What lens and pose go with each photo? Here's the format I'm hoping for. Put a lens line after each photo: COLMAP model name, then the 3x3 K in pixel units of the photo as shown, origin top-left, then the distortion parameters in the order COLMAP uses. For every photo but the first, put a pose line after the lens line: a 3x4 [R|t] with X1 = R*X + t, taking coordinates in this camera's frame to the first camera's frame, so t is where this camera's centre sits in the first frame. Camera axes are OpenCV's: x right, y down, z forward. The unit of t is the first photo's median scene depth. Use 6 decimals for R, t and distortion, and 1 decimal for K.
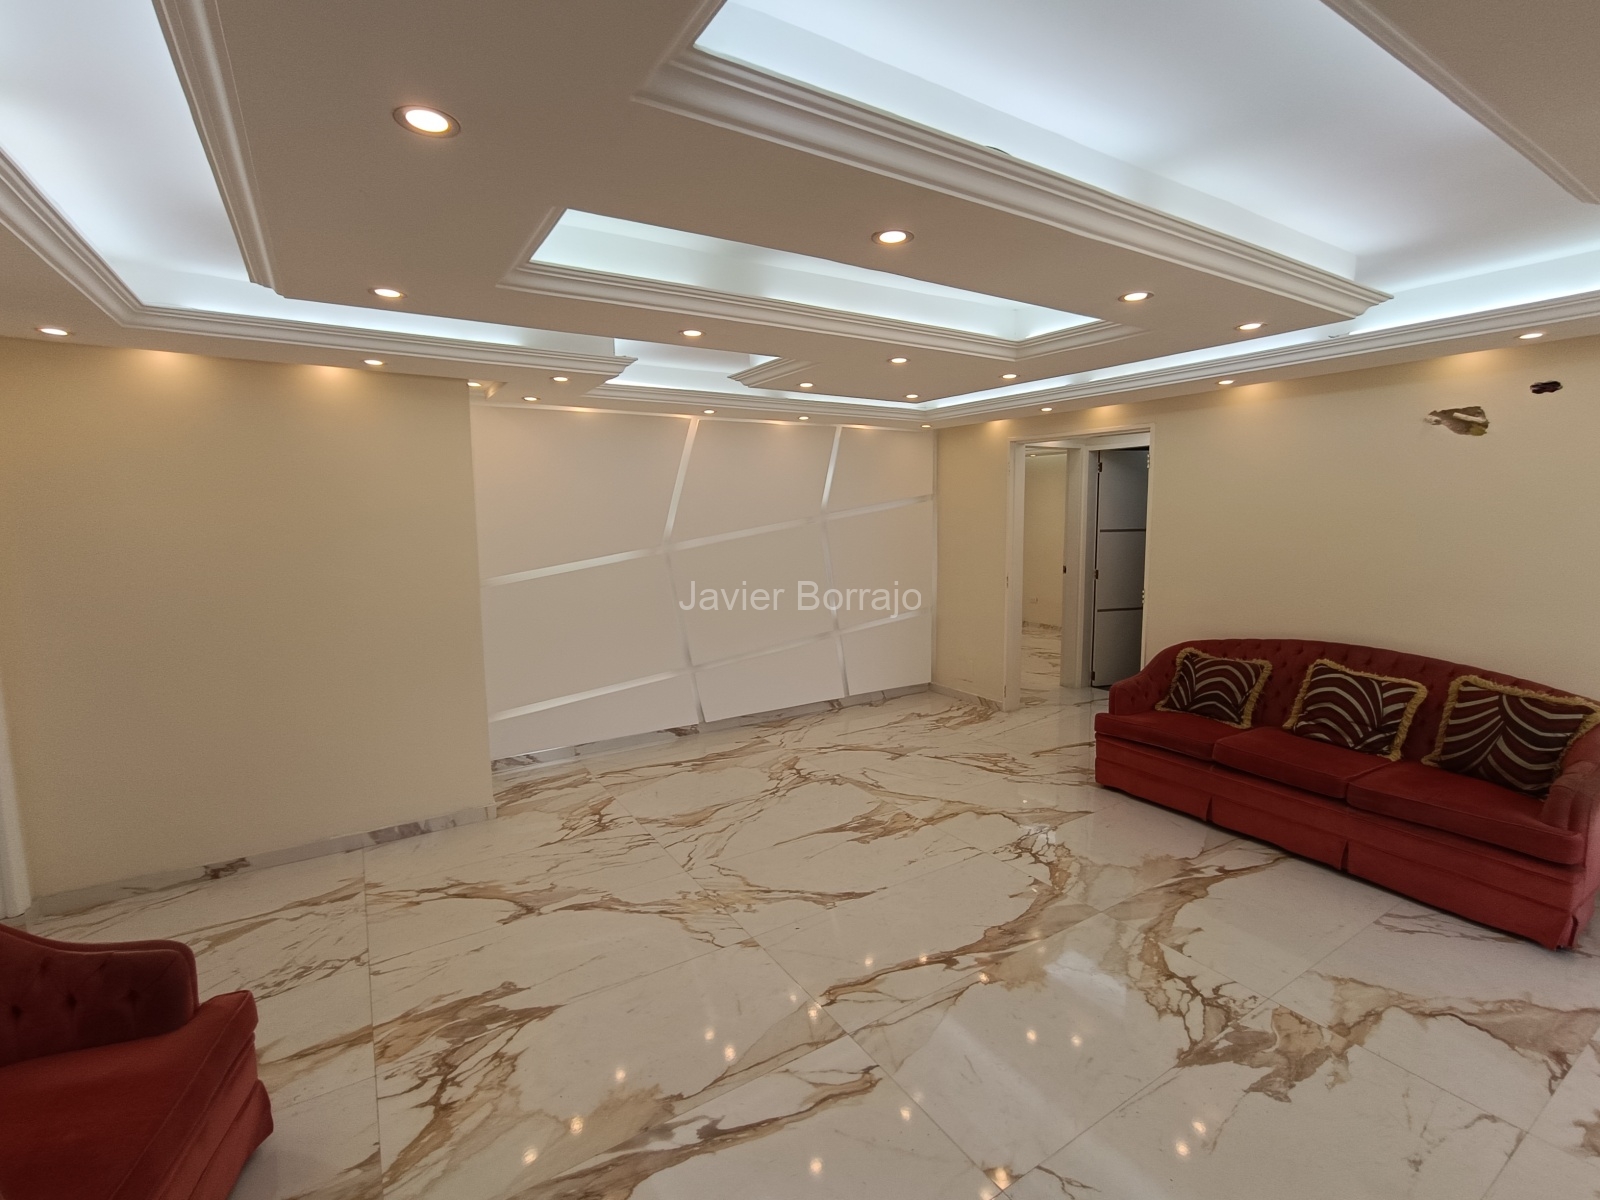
lens RADIAL K [[727.3, 0, 800.0], [0, 727.3, 600.0], [0, 0, 1]] dist [-0.022430, 0.012063]
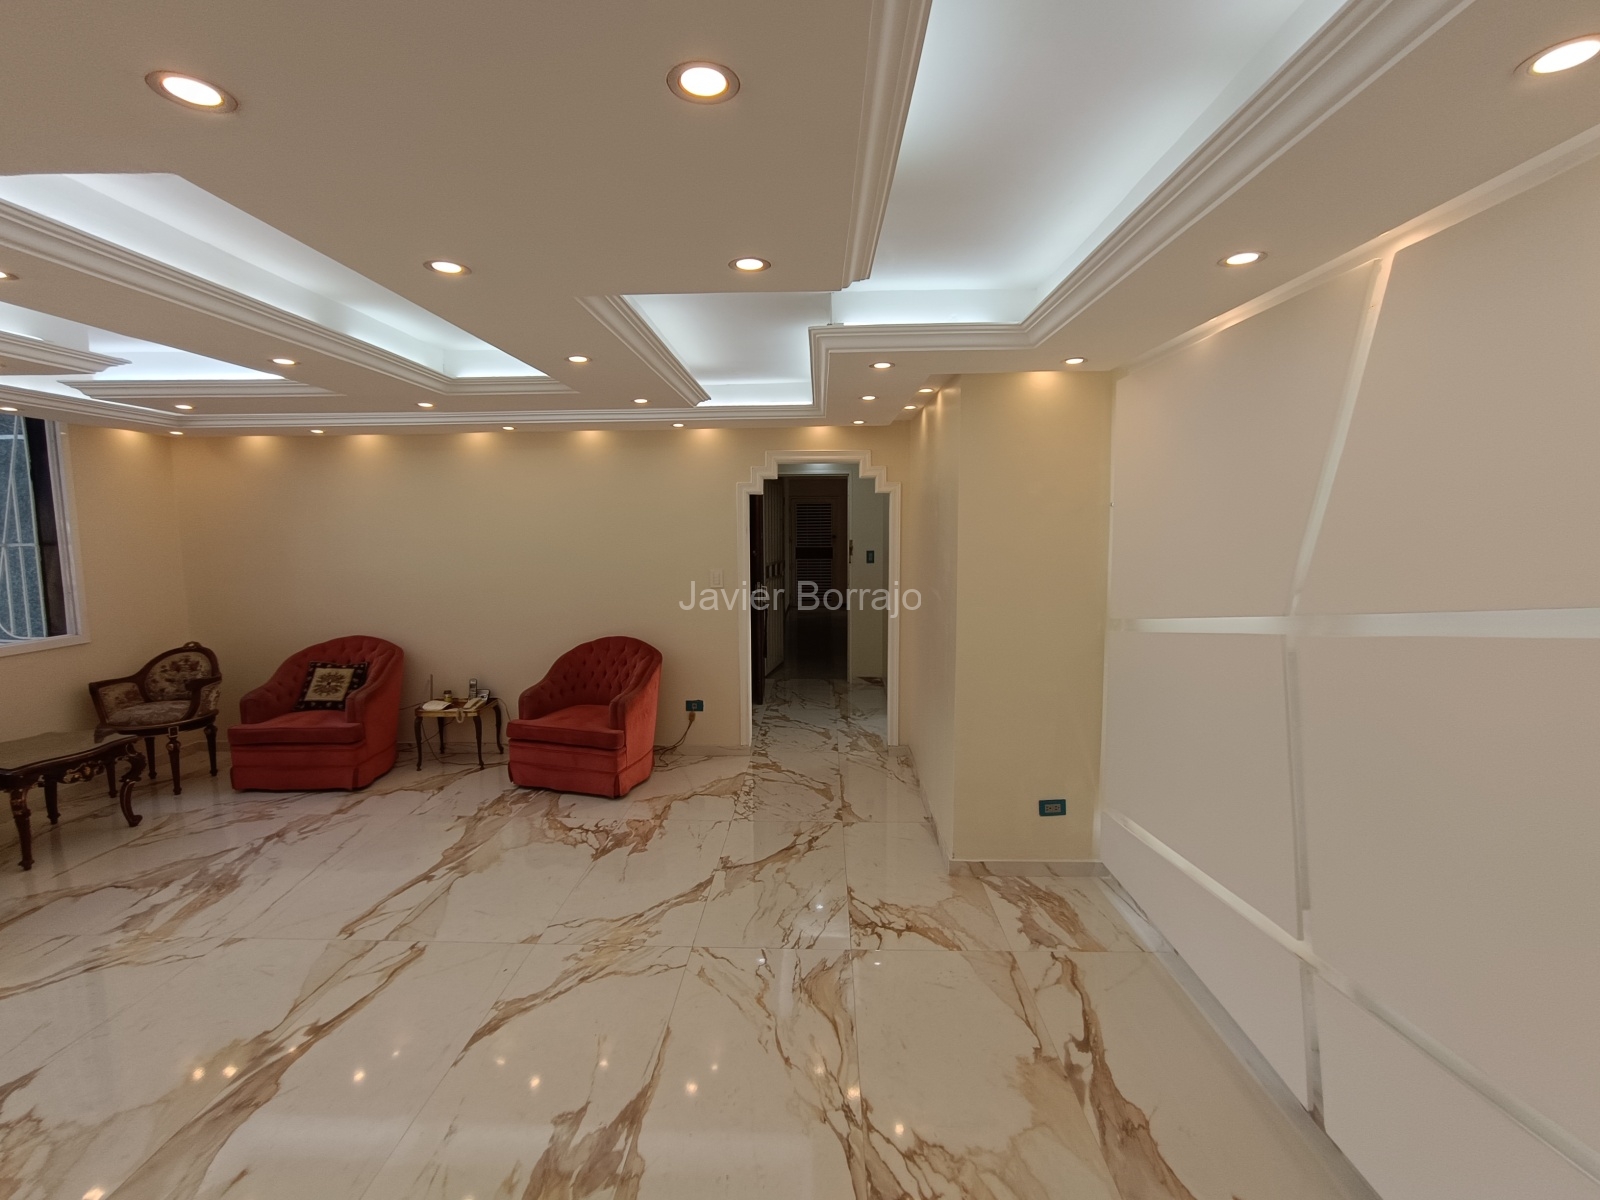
lens RADIAL K [[718.3, 0, 794.8], [0, 718.3, 601.0], [0, 0, 1]] dist [-0.001053, 0.000027]
pose [[-0.558886, 0.100692, -0.823108, 0.398029], [-0.087378, 0.979924, 0.179204, -0.177703], [0.824628, 0.172076, -0.538868, 1.344478]]
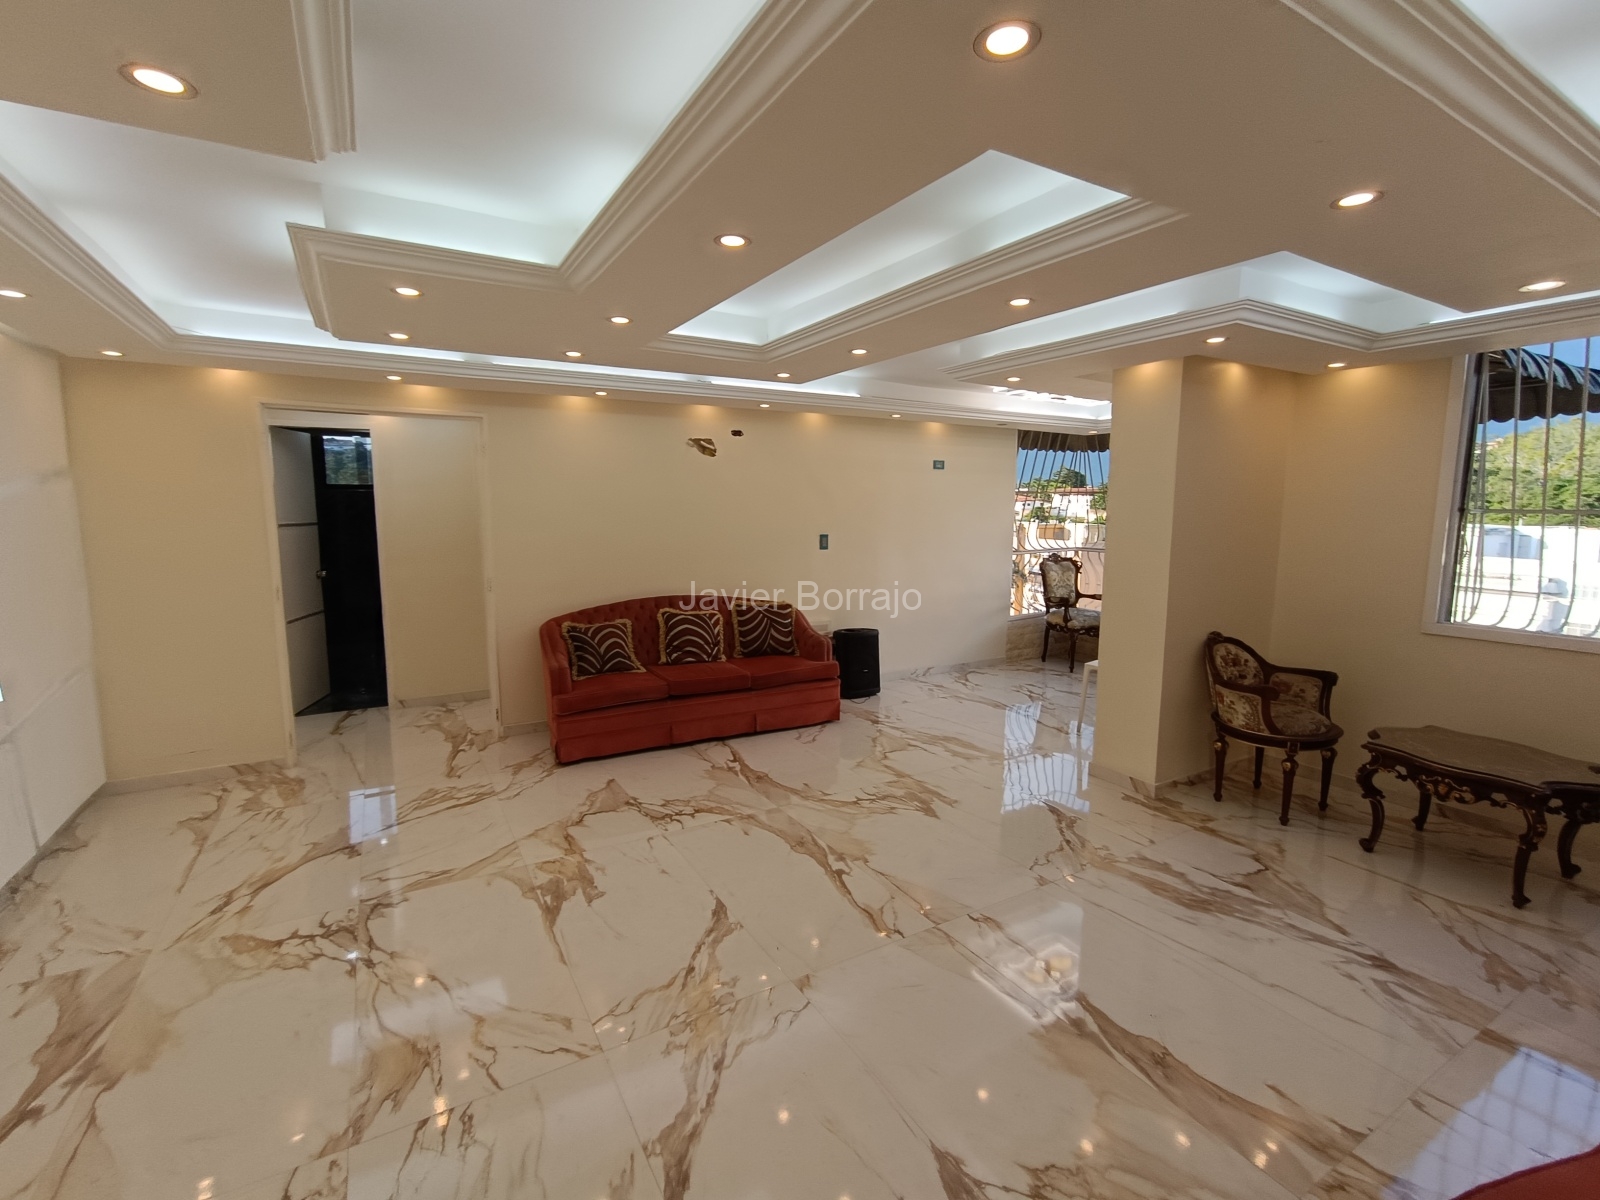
lens RADIAL K [[727.3, 0, 800.0], [0, 727.3, 600.0], [0, 0, 1]] dist [-0.022430, 0.012063]
pose [[0.030917, -0.115722, 0.992800, -0.659808], [0.115834, 0.986998, 0.111438, -0.060145], [-0.992787, 0.111554, 0.043920, 0.680367]]
